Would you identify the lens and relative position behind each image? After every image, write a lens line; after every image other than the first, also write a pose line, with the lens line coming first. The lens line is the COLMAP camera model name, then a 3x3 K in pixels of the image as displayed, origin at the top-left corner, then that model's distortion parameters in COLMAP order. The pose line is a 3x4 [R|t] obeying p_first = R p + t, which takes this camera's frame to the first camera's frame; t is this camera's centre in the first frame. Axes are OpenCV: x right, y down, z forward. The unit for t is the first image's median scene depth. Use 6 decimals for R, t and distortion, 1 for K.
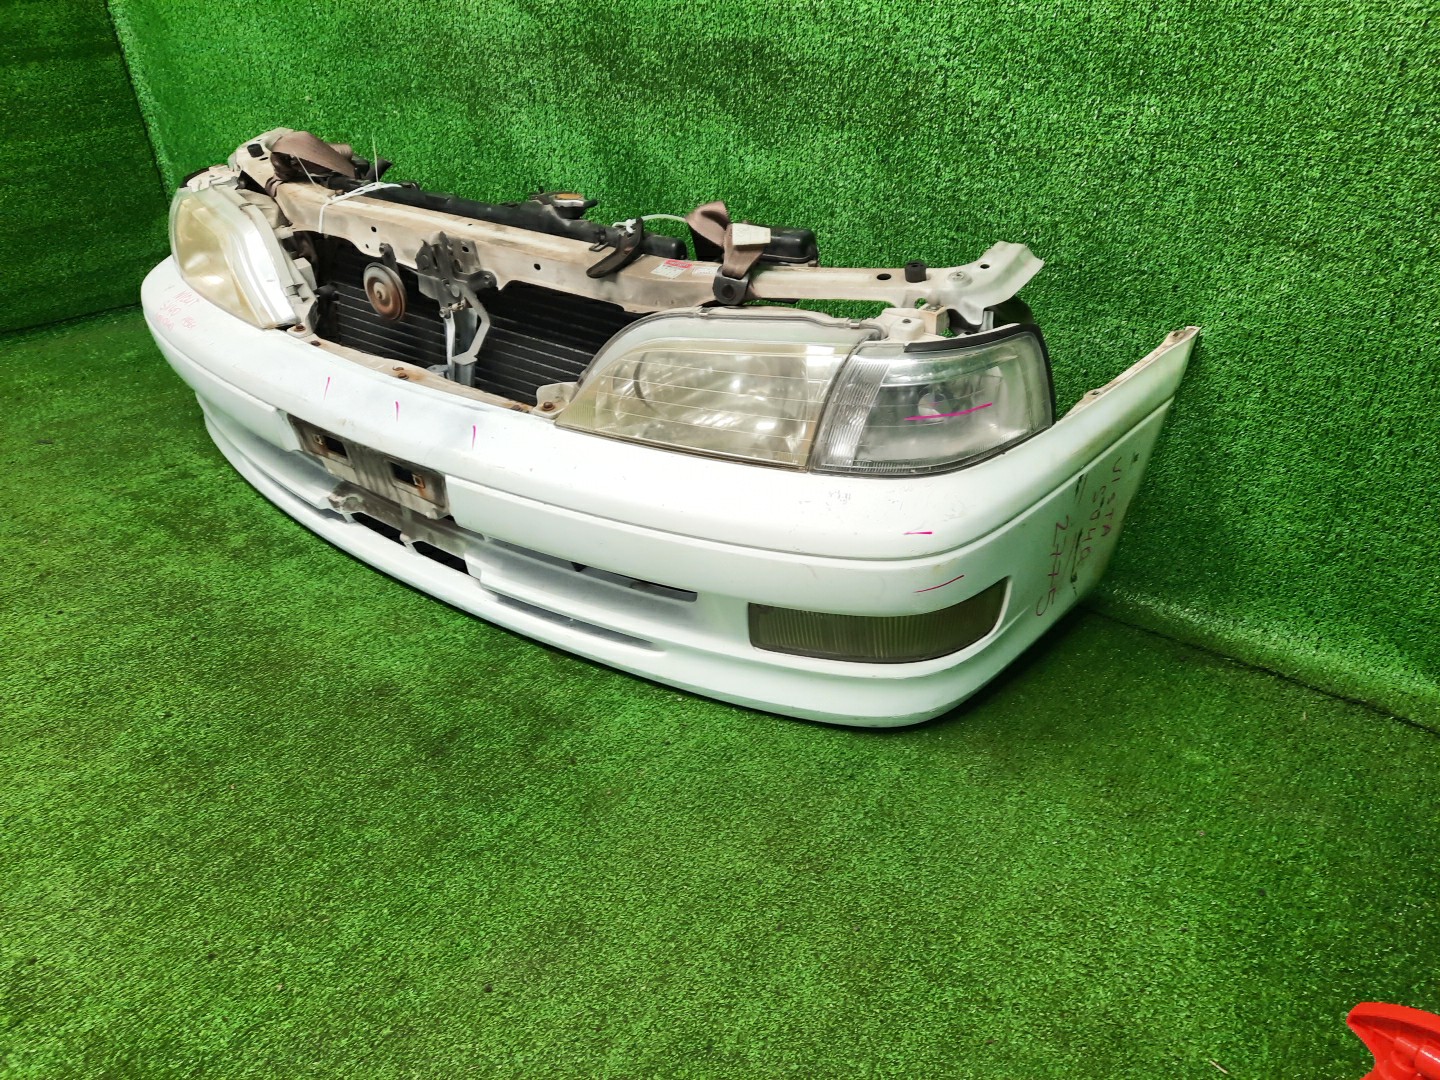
lens RADIAL K [[1073.8, 0, 720.0], [0, 1073.8, 540.0], [0, 0, 1]] dist [0.079629, -0.098712]
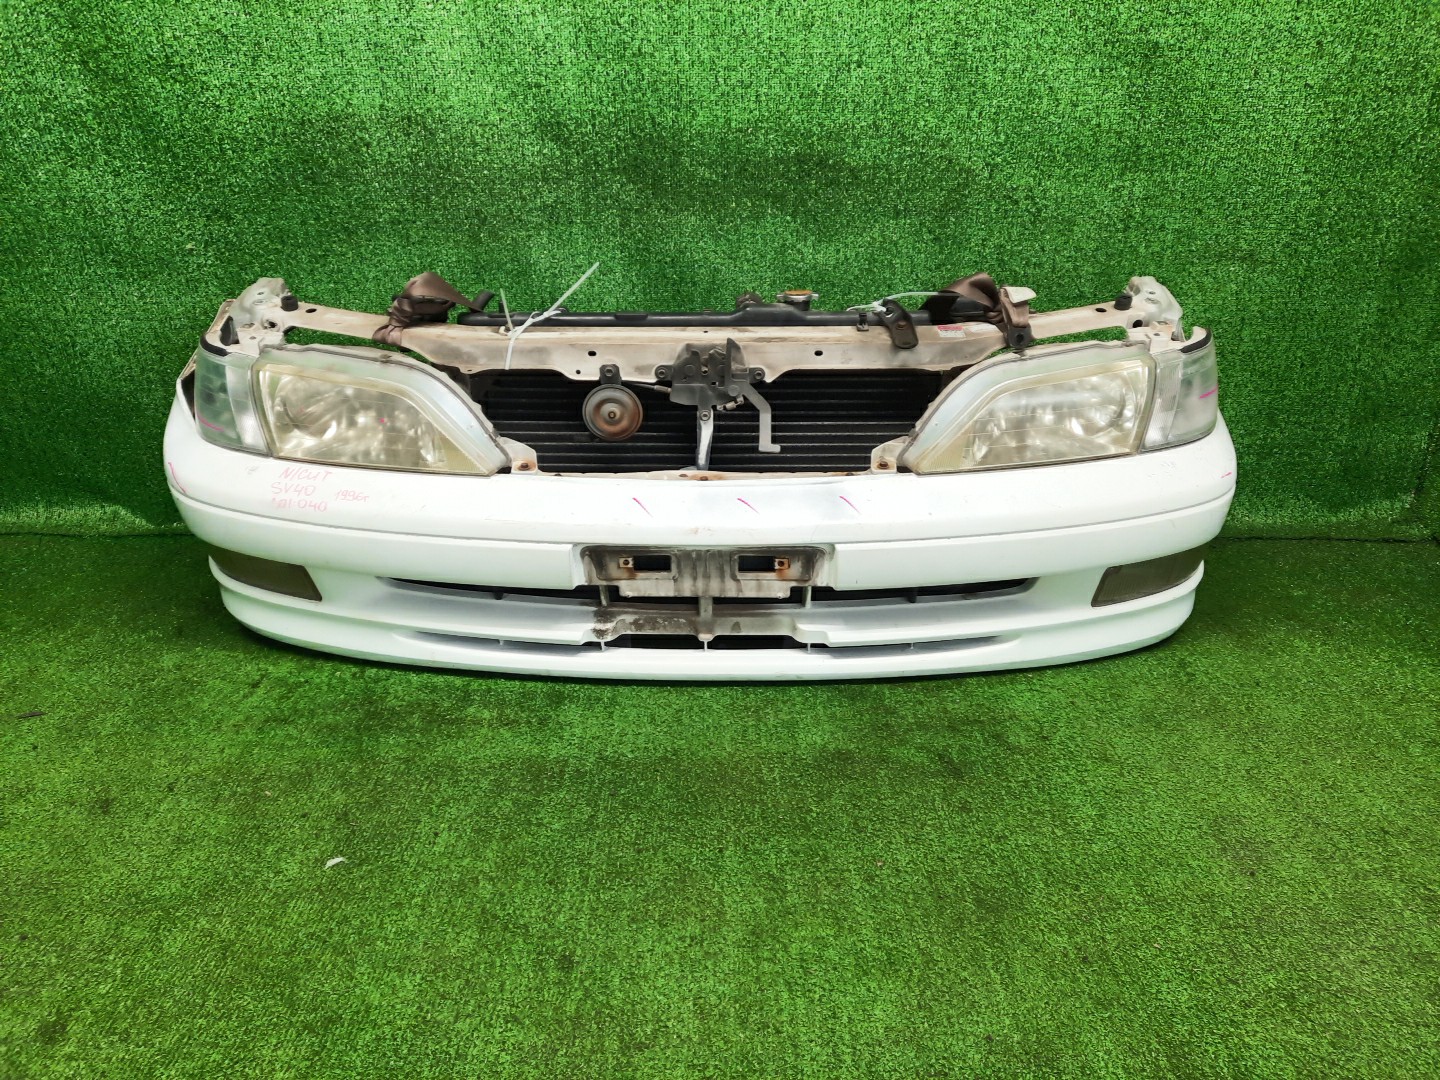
lens RADIAL K [[1073.8, 0, 720.0], [0, 1073.8, 540.0], [0, 0, 1]] dist [0.079629, -0.098712]
pose [[0.792758, -0.247091, 0.557209, -0.875193], [0.294602, 0.955609, 0.004620, -0.096167], [-0.533615, 0.160492, 0.830360, 0.143899]]
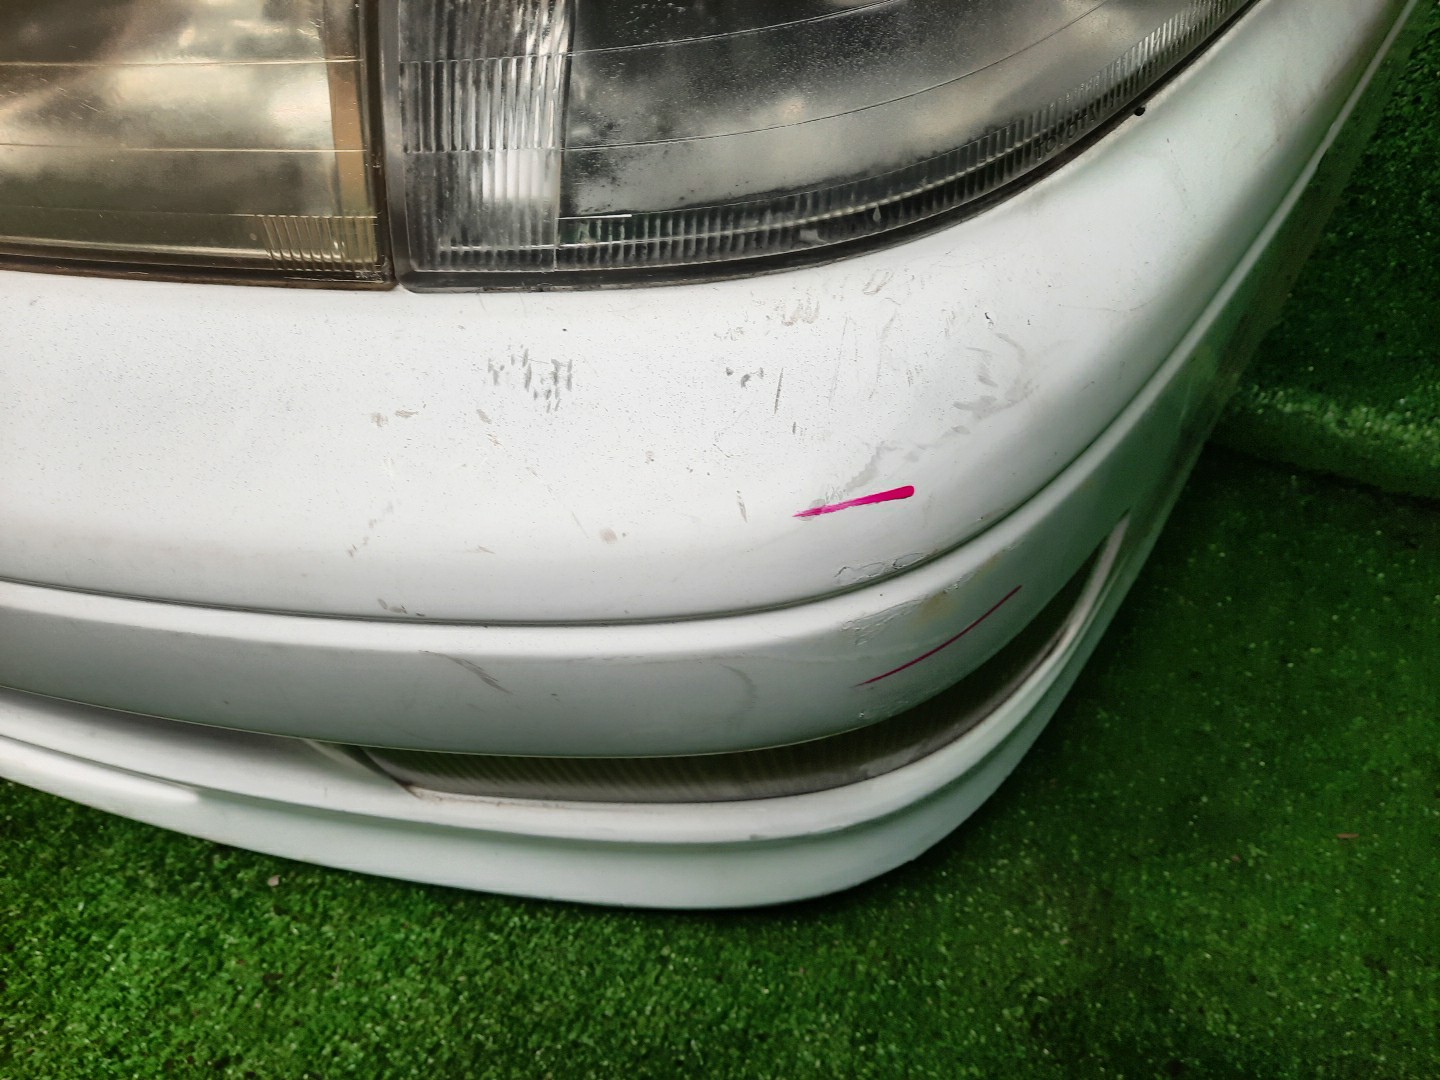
lens RADIAL K [[1073.8, 0, 720.0], [0, 1073.8, 540.0], [0, 0, 1]] dist [0.079629, -0.098712]
pose [[0.985061, -0.153603, 0.077853, 0.101455], [0.127146, 0.953643, 0.272762, -0.052616], [-0.116141, -0.258789, 0.958926, 0.586259]]
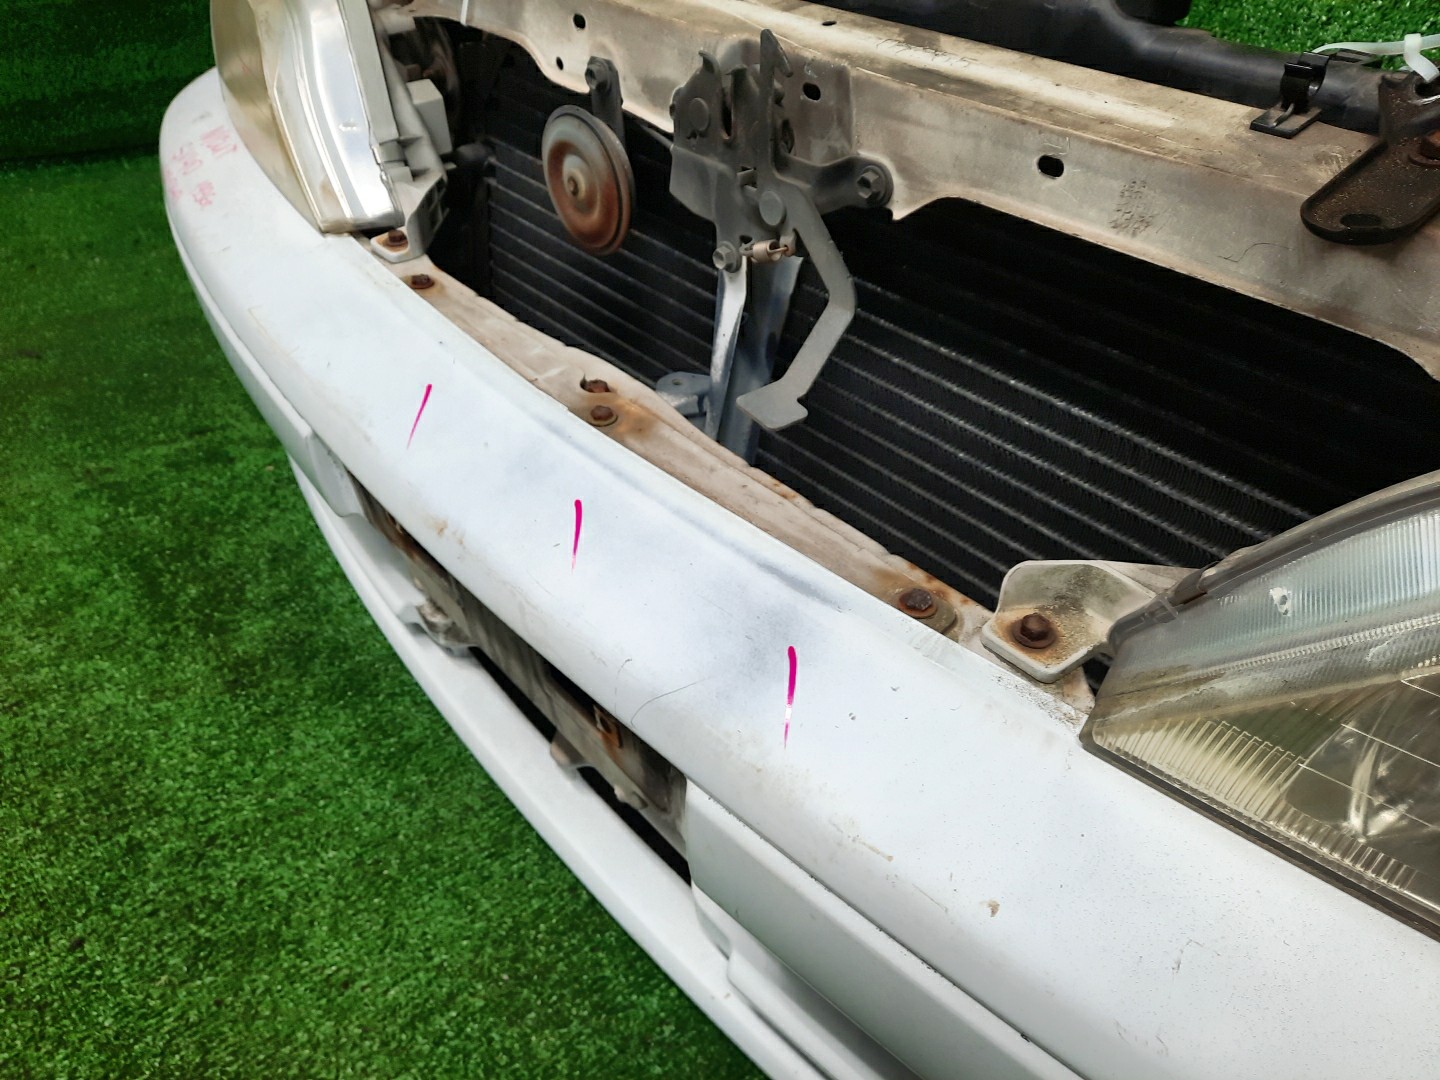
lens RADIAL K [[1073.8, 0, 720.0], [0, 1073.8, 540.0], [0, 0, 1]] dist [0.079629, -0.098712]
pose [[0.978921, 0.152540, -0.135816, -0.192847], [-0.136238, 0.983110, 0.122205, -0.160773], [0.152163, -0.101126, 0.983168, 0.622528]]
